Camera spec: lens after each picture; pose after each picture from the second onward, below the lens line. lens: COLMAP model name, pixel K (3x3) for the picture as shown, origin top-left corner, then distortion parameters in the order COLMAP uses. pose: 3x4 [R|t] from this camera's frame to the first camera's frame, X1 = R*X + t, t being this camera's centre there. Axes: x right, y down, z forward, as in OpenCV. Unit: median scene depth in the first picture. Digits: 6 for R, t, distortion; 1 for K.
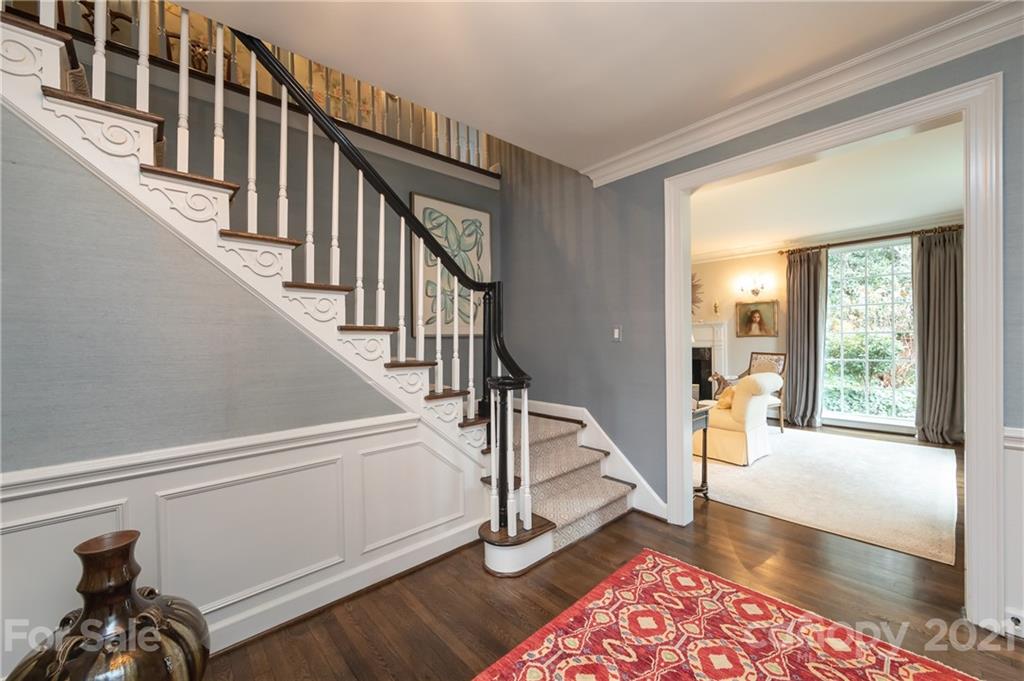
lens RADIAL K [[400.4, 0, 539.6], [0, 400.4, 335.4], [0, 0, 1]] dist [-0.000717, 0.000216]
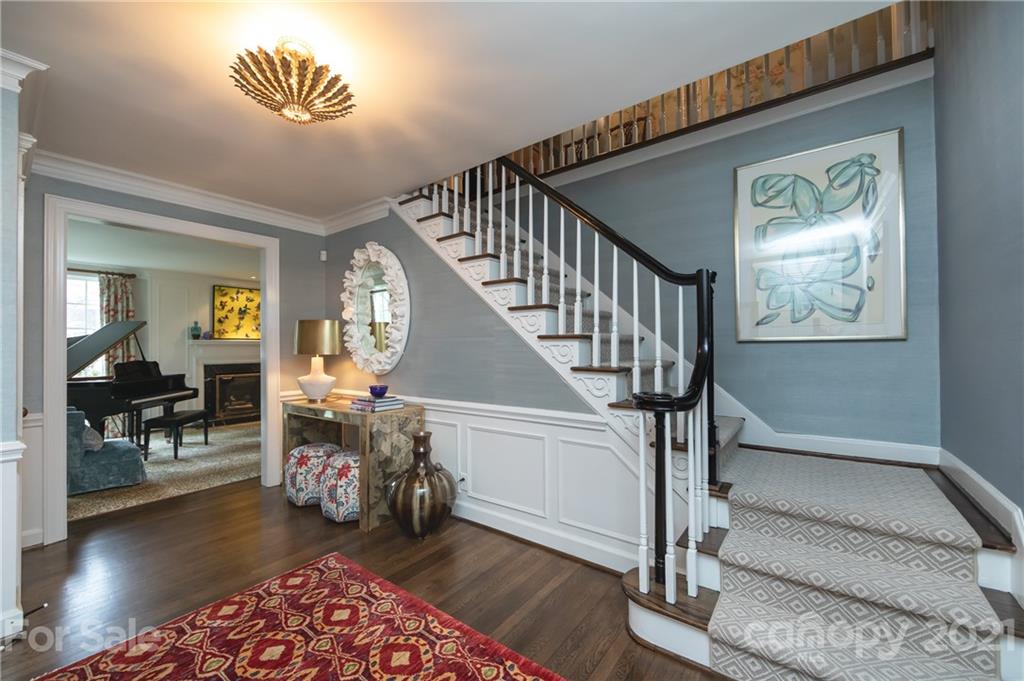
lens RADIAL K [[400.4, 0, 514.5], [0, 400.4, 342.6], [0, 0, 1]] dist [-0.000717, 0.000216]
pose [[0.154576, 0.002888, -0.987977, 0.723989], [0.013737, 0.999893, 0.005072, -0.005954], [0.987885, -0.014356, 0.154520, 0.676475]]
